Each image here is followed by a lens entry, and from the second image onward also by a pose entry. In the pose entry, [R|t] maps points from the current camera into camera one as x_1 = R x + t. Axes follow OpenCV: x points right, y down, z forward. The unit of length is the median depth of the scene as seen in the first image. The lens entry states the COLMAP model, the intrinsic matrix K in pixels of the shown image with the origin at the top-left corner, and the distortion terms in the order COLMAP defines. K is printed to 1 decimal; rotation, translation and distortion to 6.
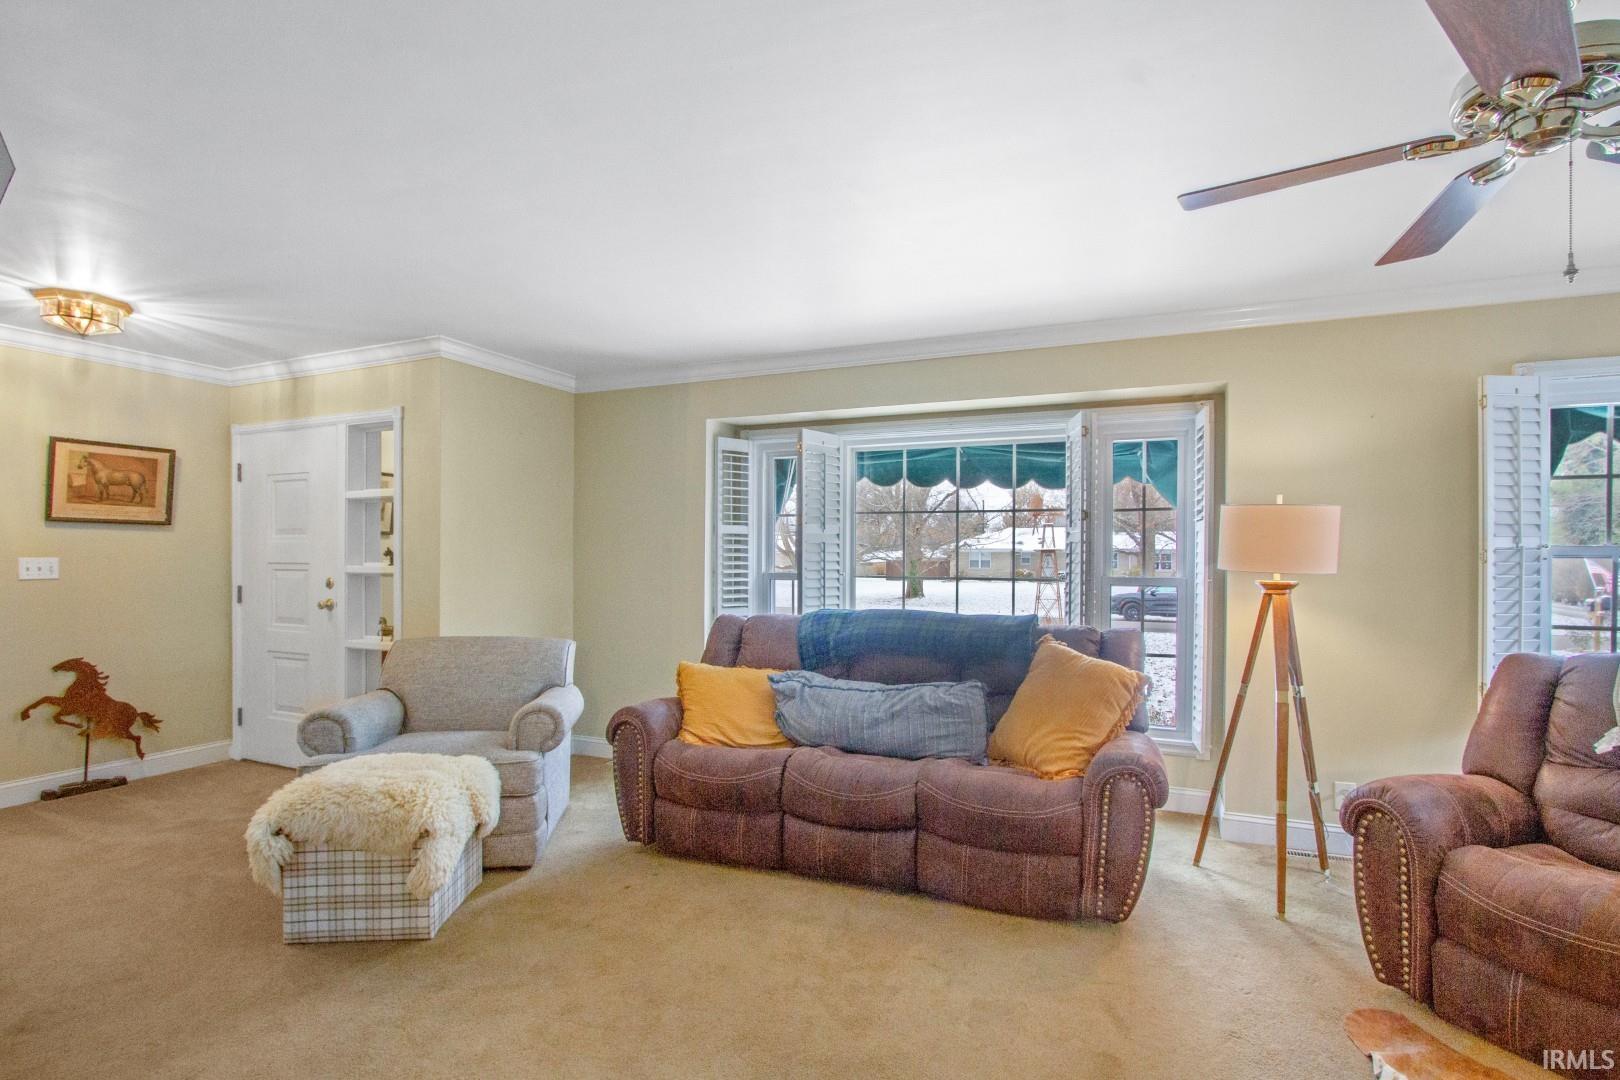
lens RADIAL K [[808.4, 0, 810.9], [0, 808.4, 563.7], [0, 0, 1]] dist [-0.000220, 0.000086]
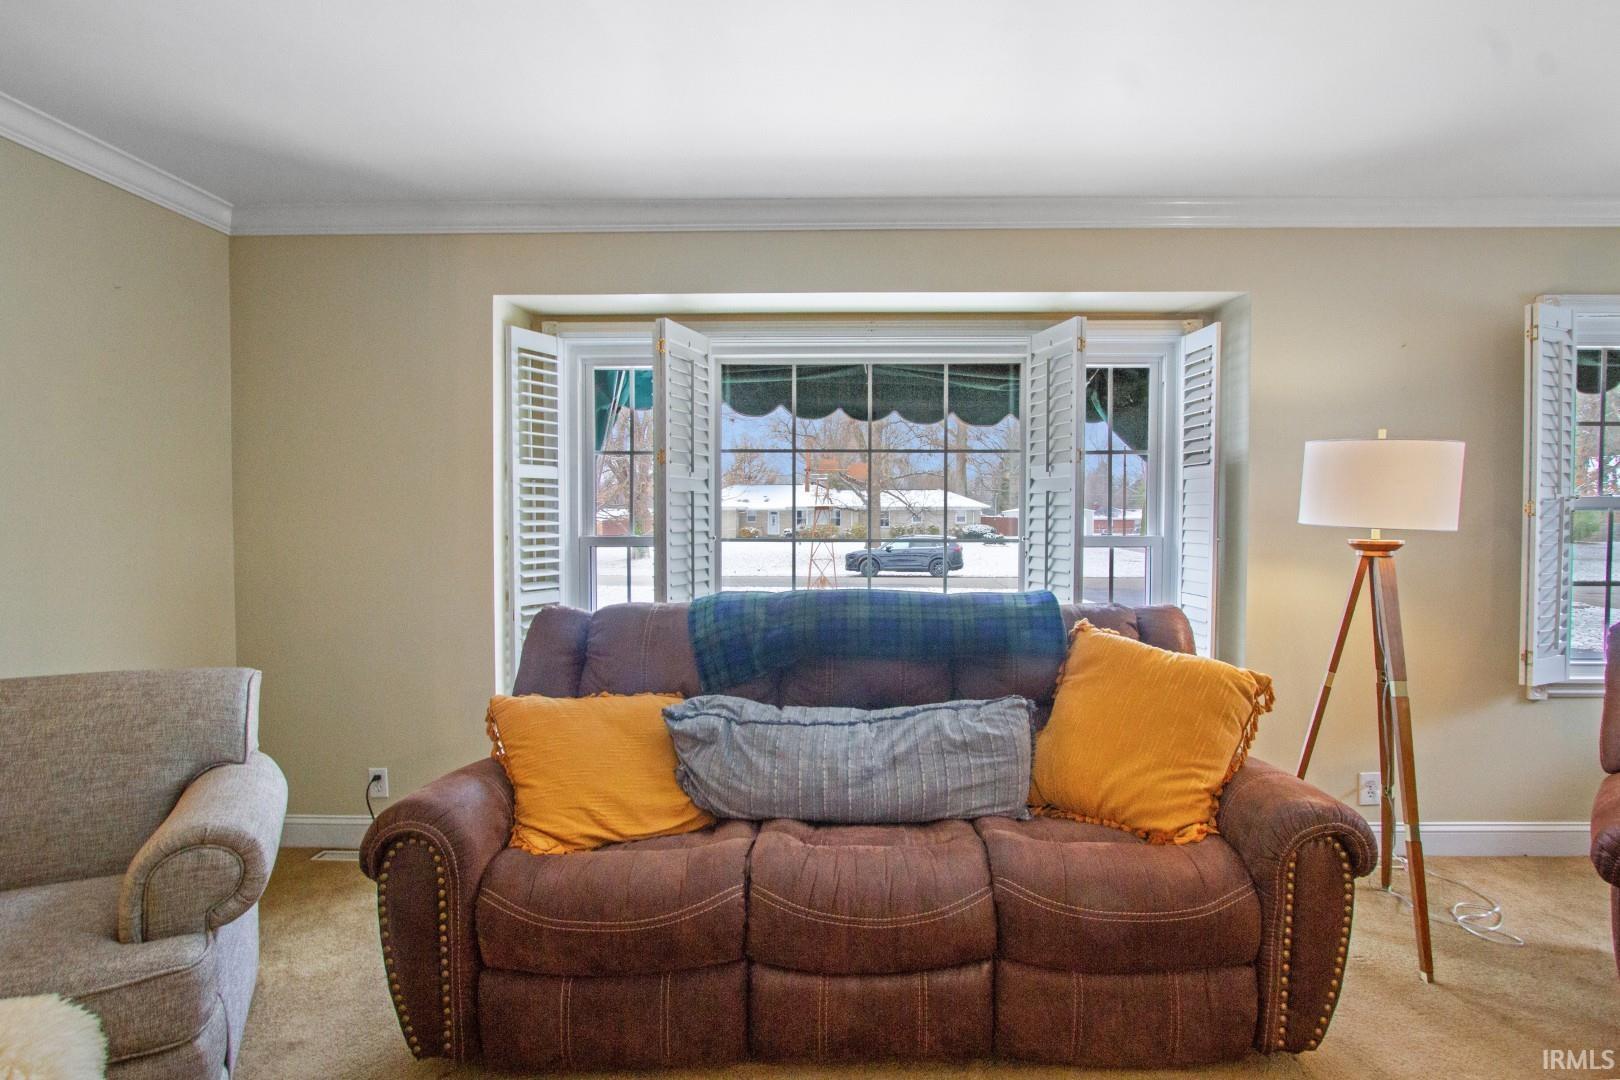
lens RADIAL K [[763.0, 0, 810.0], [0, 763.0, 540.0], [0, 0, 1]] dist [-0.006262, -0.000052]
pose [[0.915194, -0.016950, 0.402656, -0.180806], [0.007816, 0.999674, 0.024316, -0.000493], [-0.402937, -0.019107, 0.915028, 0.443223]]
